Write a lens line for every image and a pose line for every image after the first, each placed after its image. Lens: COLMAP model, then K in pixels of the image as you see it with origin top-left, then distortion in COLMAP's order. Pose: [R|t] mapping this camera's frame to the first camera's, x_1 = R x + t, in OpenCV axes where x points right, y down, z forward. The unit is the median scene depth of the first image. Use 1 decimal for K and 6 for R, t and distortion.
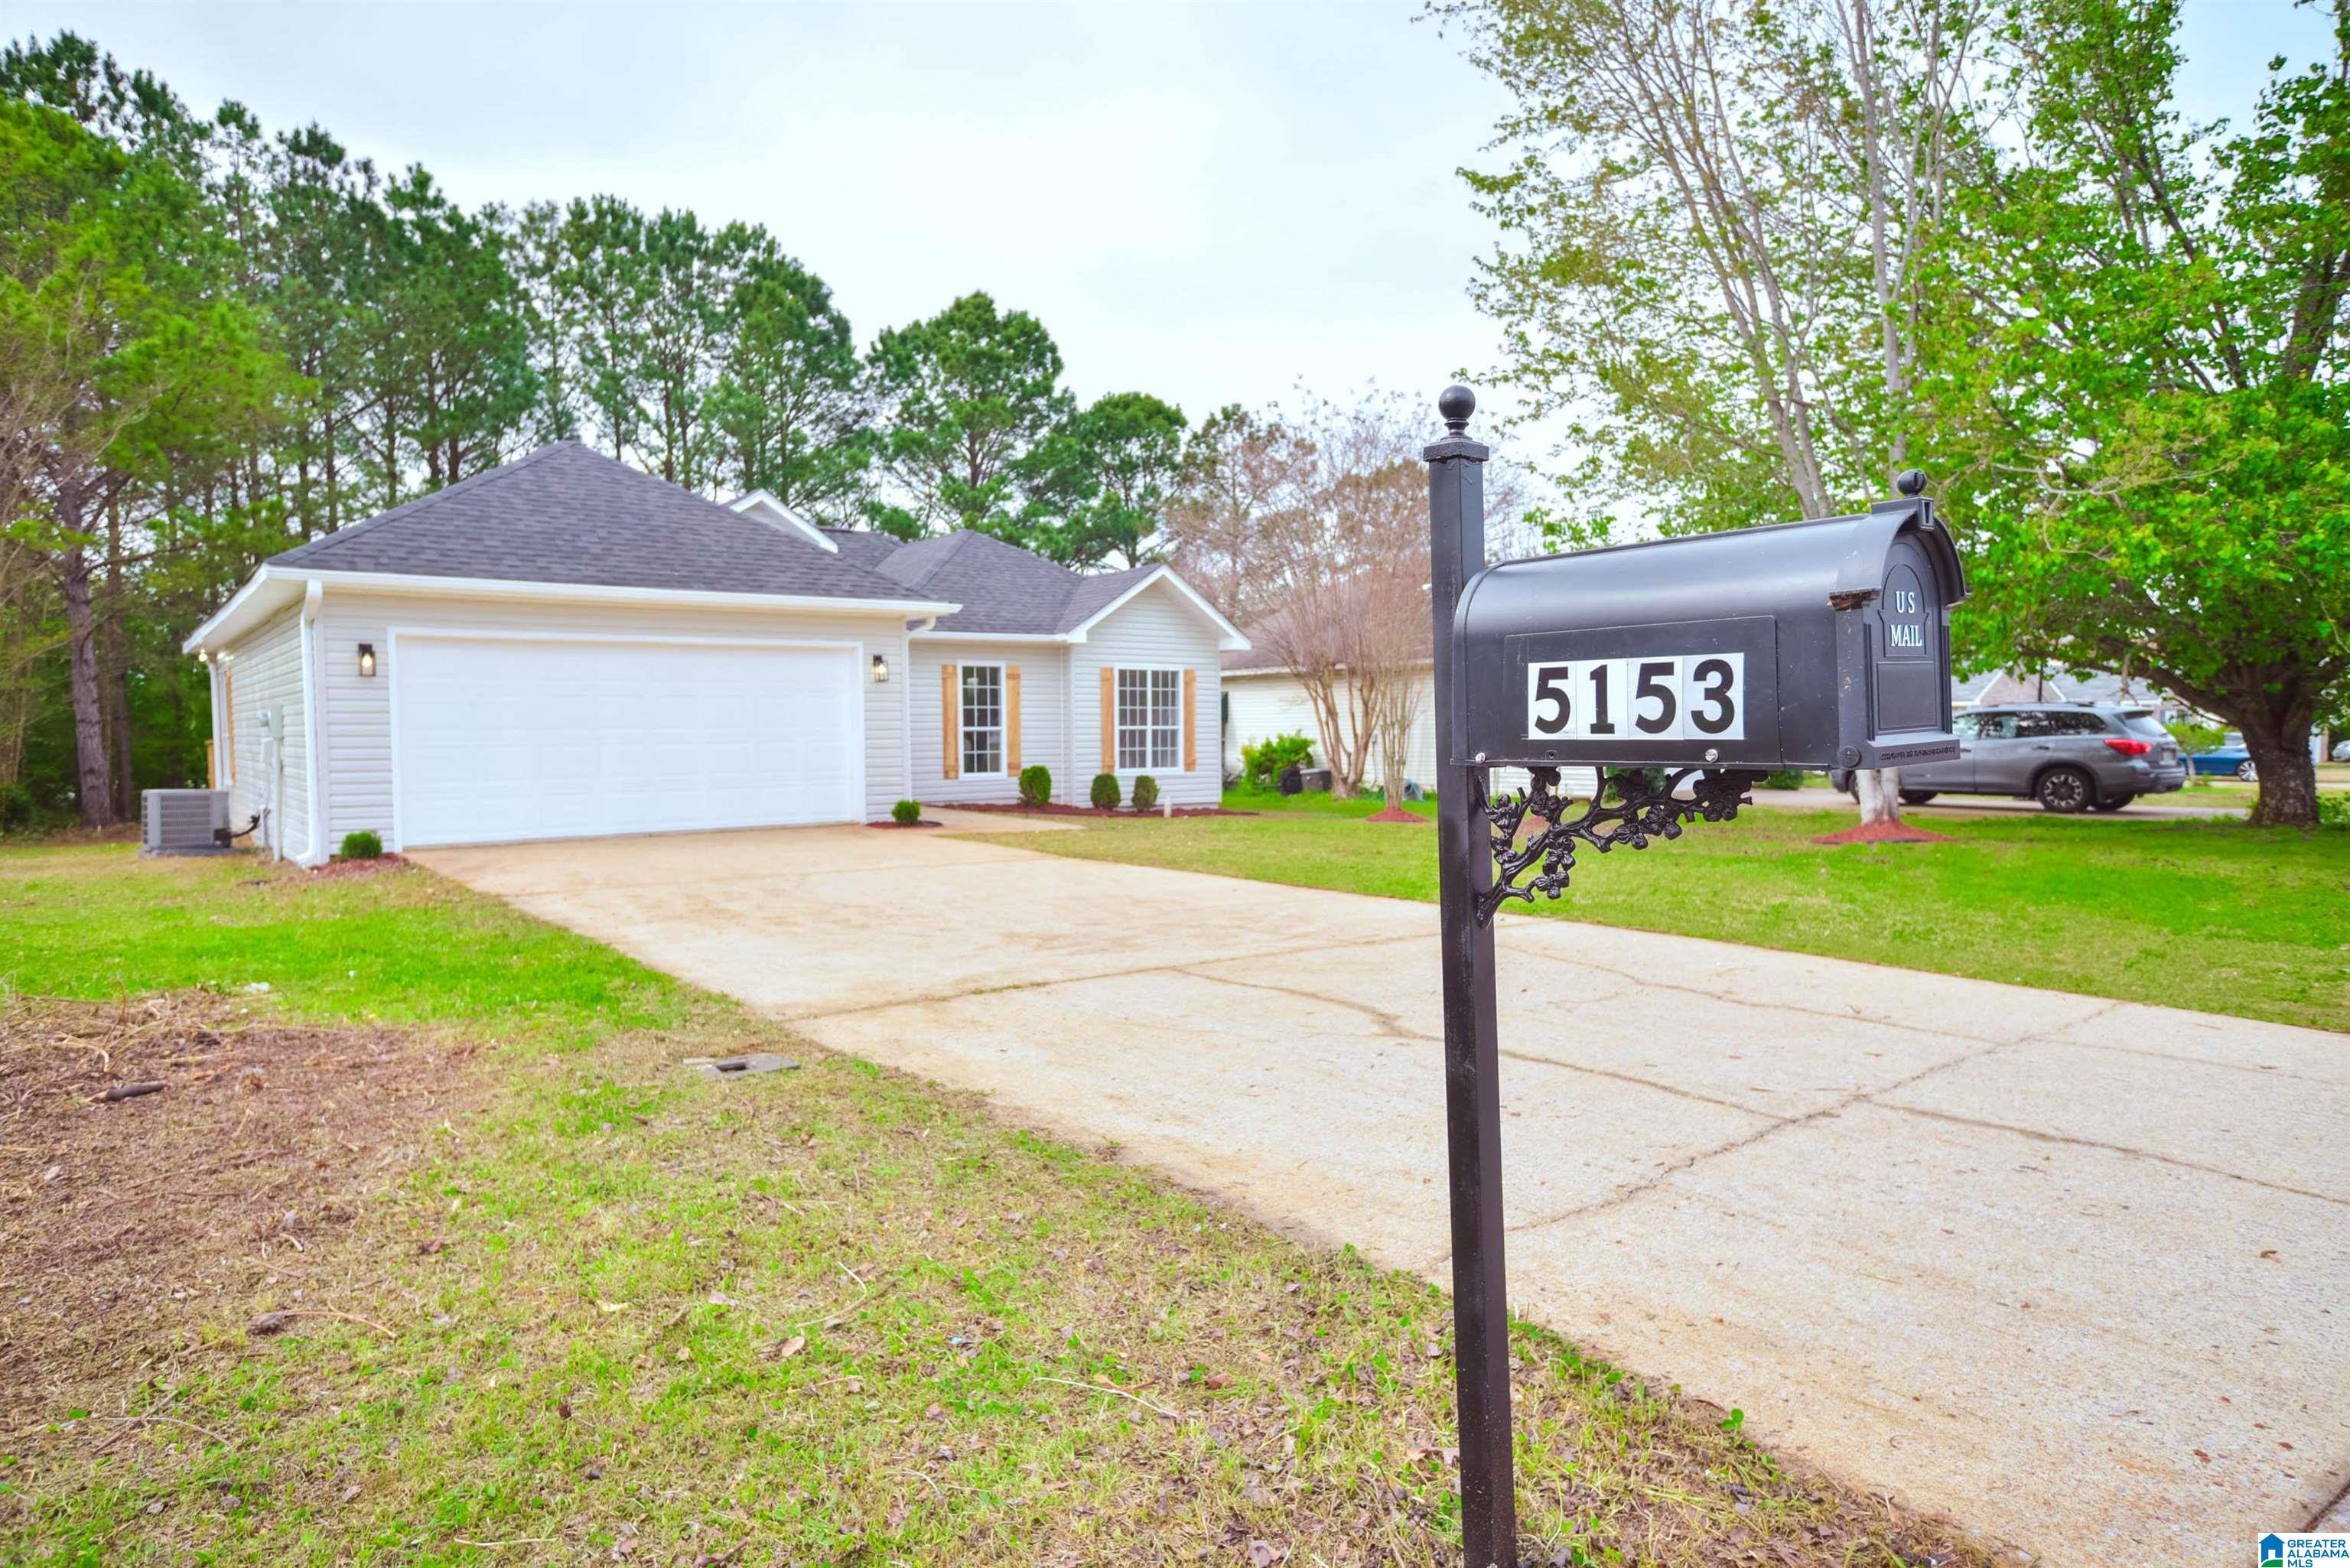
lens RADIAL K [[1330.6, 0, 1136.8], [0, 1330.6, 778.6], [0, 0, 1]] dist [0.094086, 0.000052]
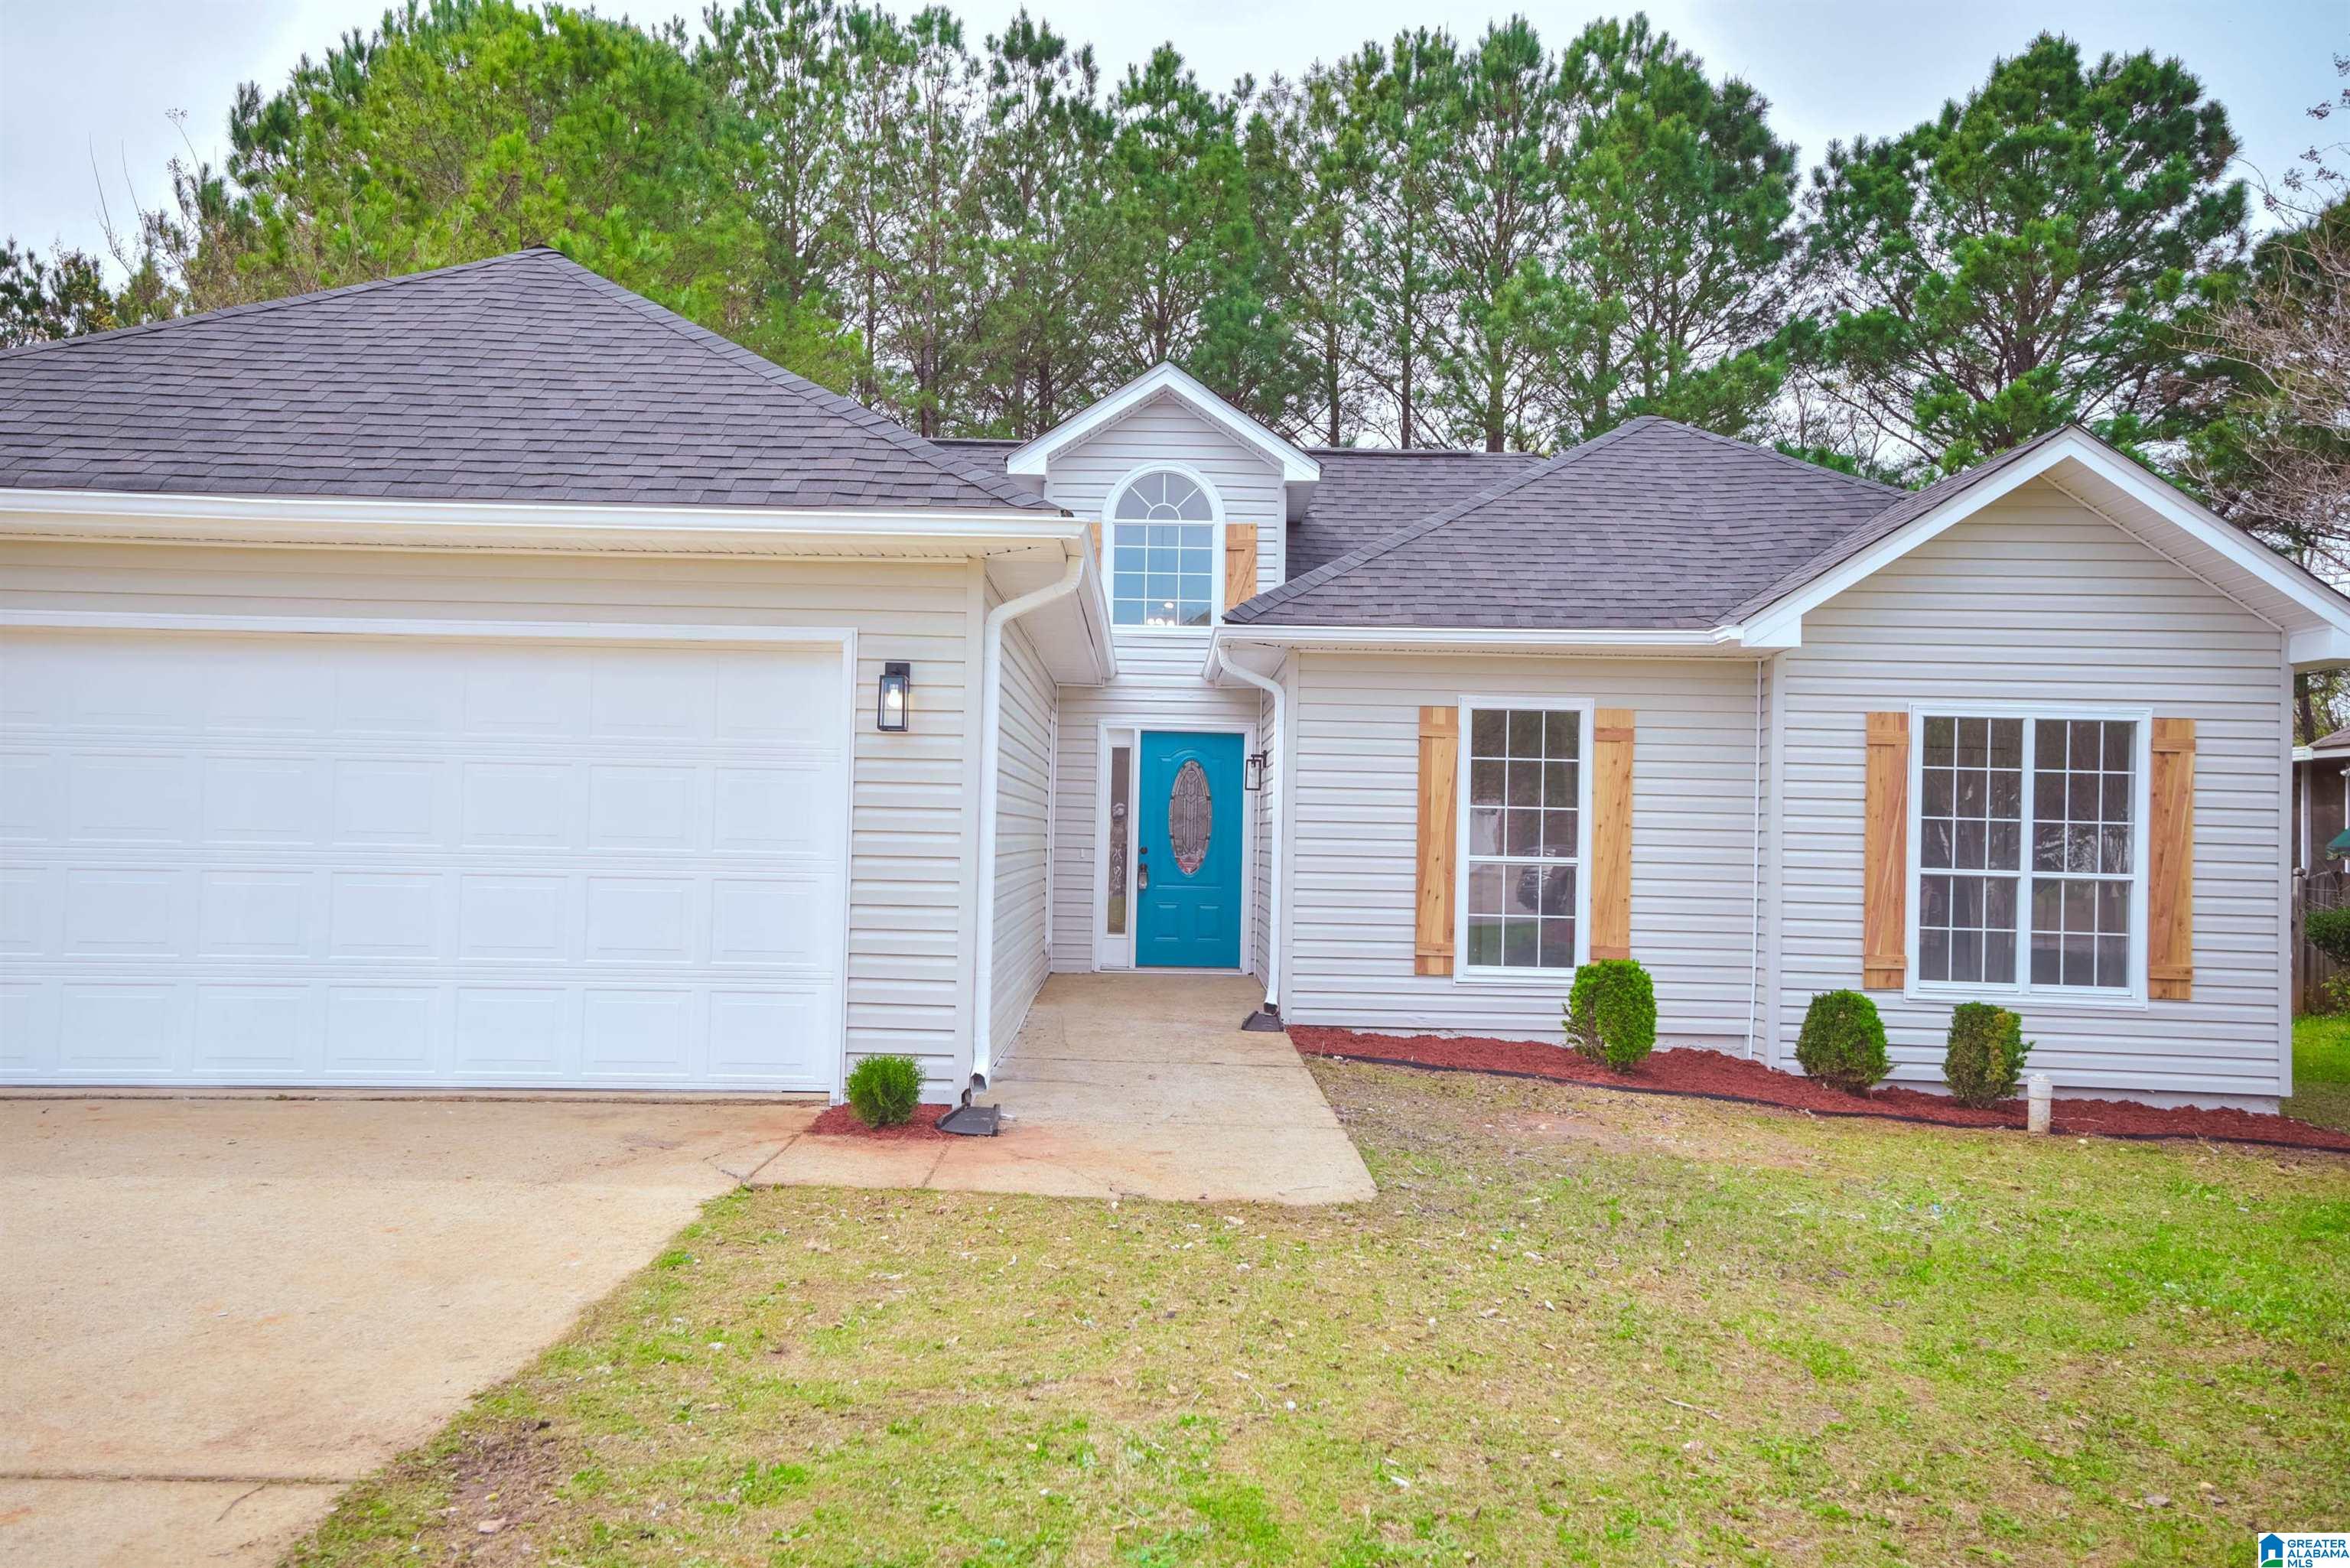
lens RADIAL K [[1879.2, 0, 1175.0], [0, 1879.2, 784.0], [0, 0, 1]] dist [0.096238, 0.013371]
pose [[0.810269, 0.014692, -0.585874, 0.127955], [-0.052934, 0.997434, -0.048195, -0.024906], [0.583663, 0.070064, 0.808967, 0.425570]]
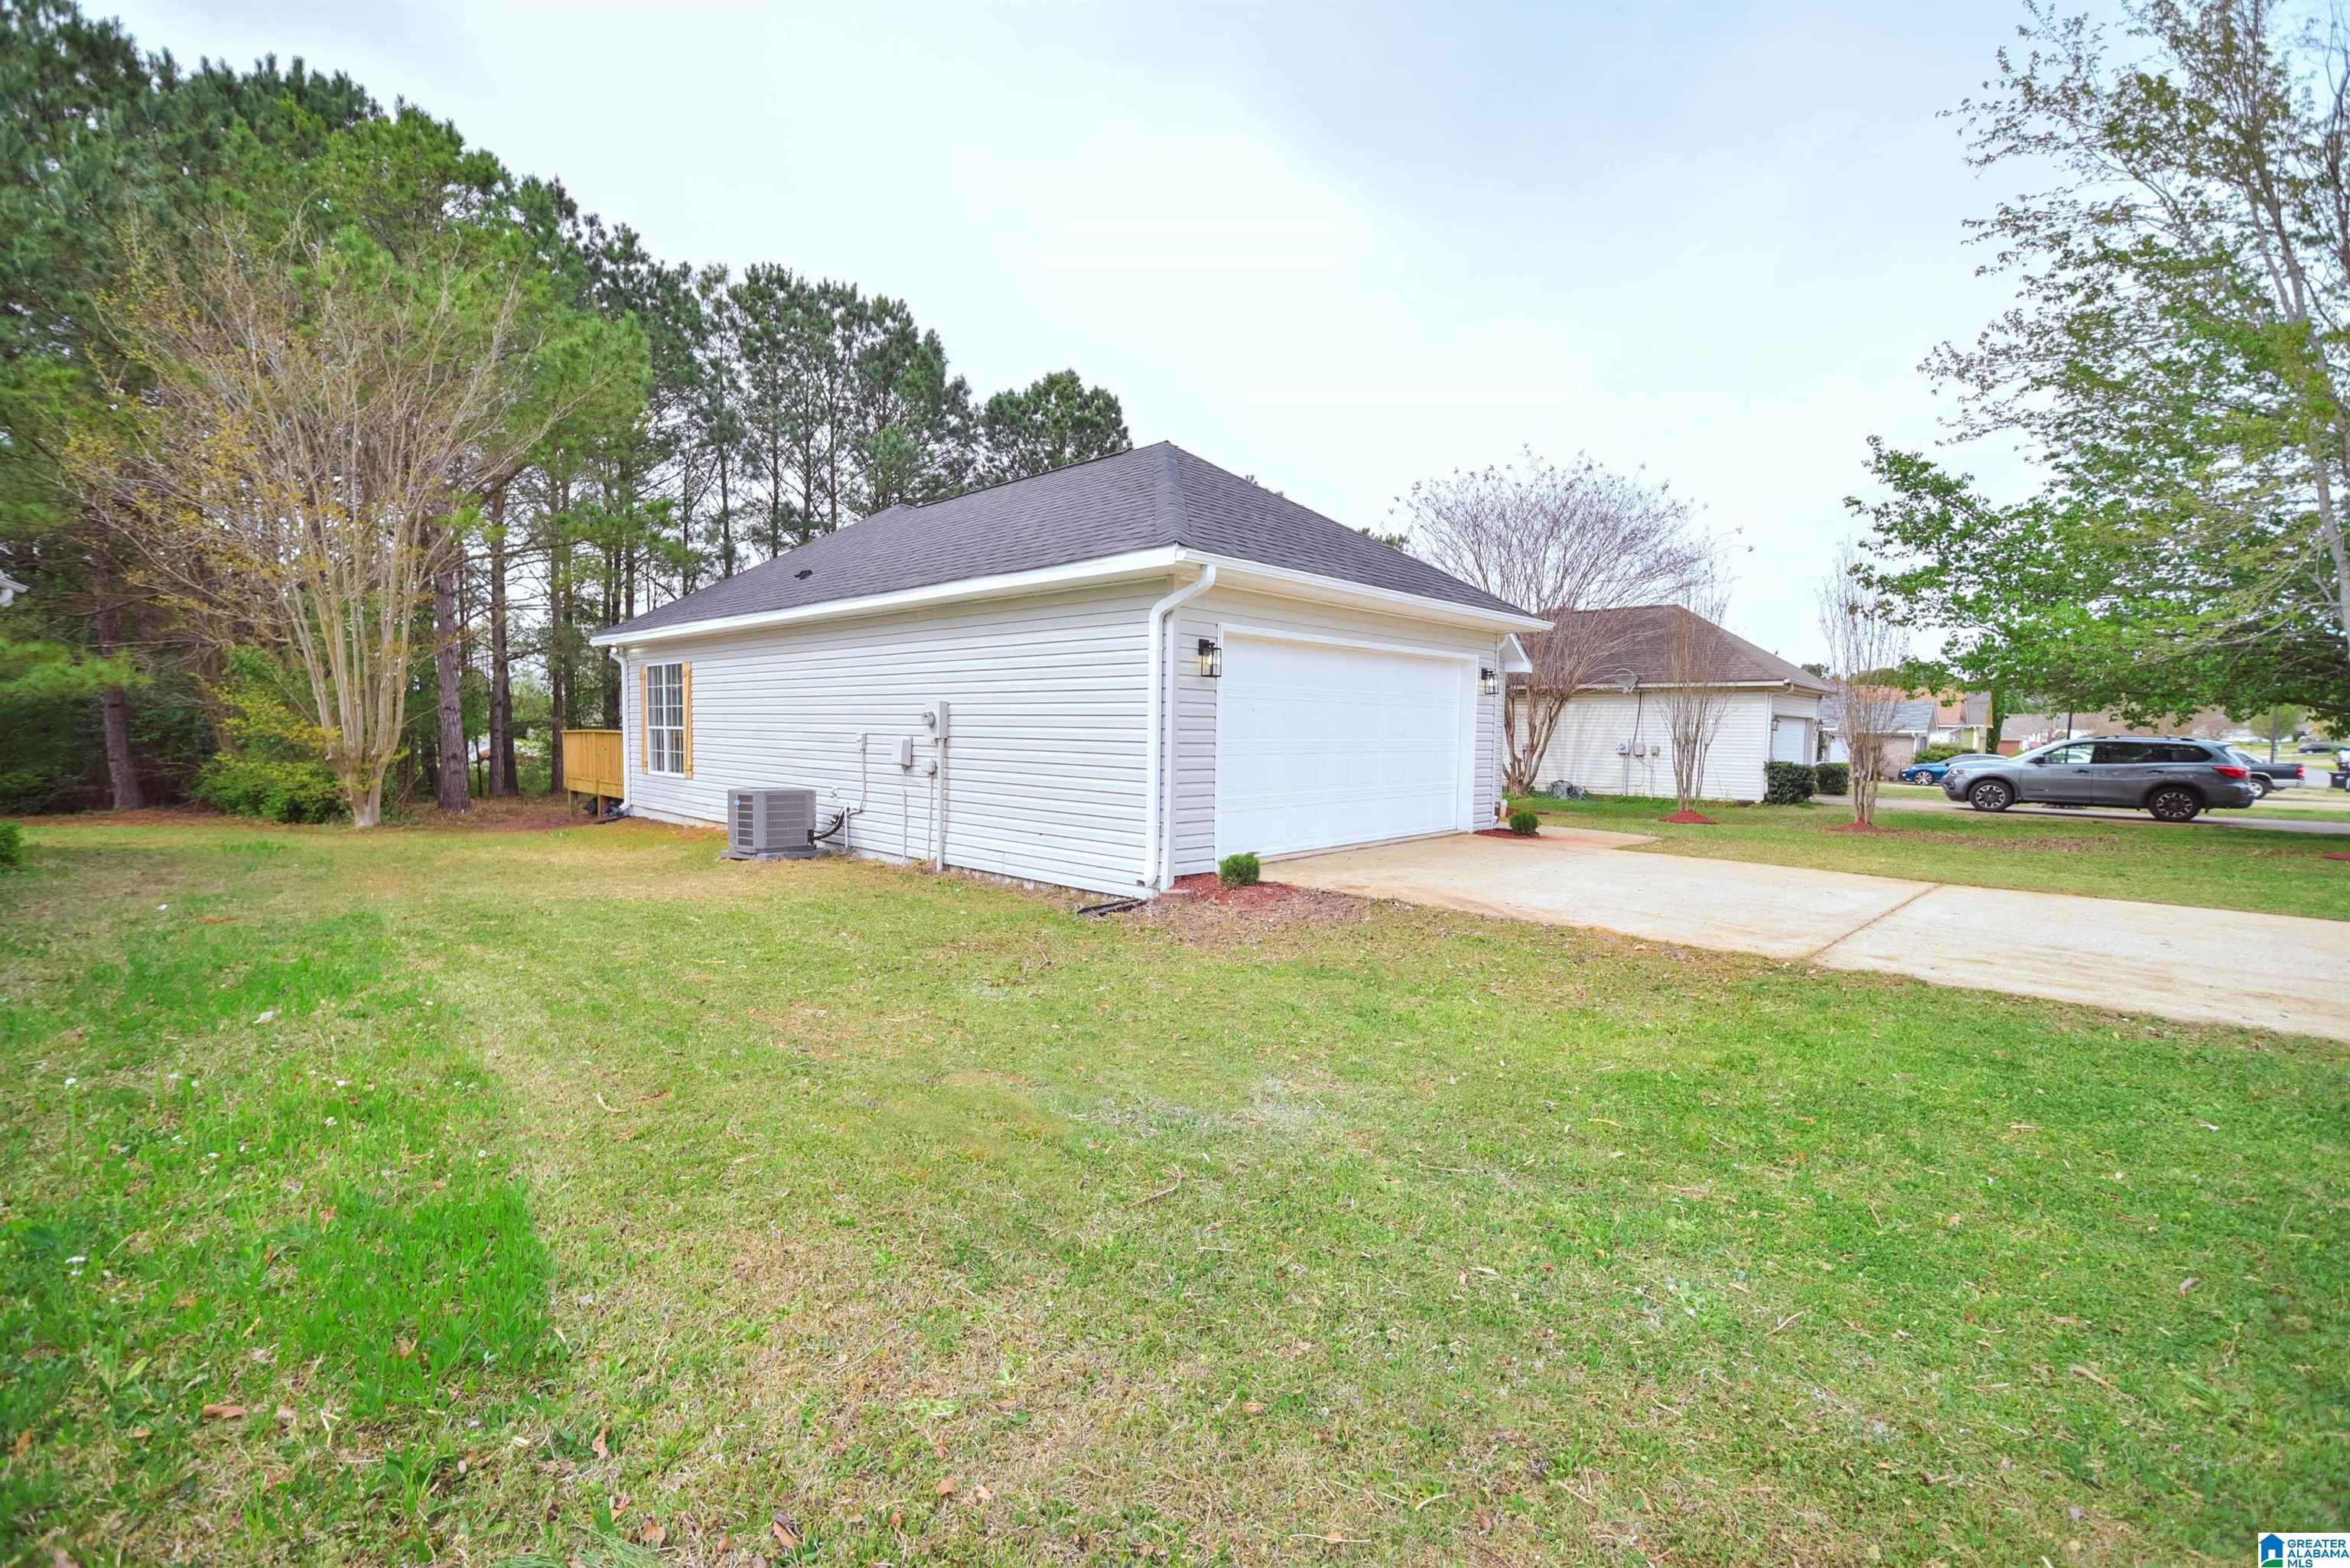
lens RADIAL K [[996.7, 0, 1172.6], [0, 996.7, 783.9], [0, 0, 1]] dist [-0.042901, 0.038812]
pose [[0.983451, 0.014873, 0.180563, -0.392219], [-0.018557, 0.999652, 0.018731, -0.009604], [-0.180222, -0.021771, 0.983385, 0.201330]]
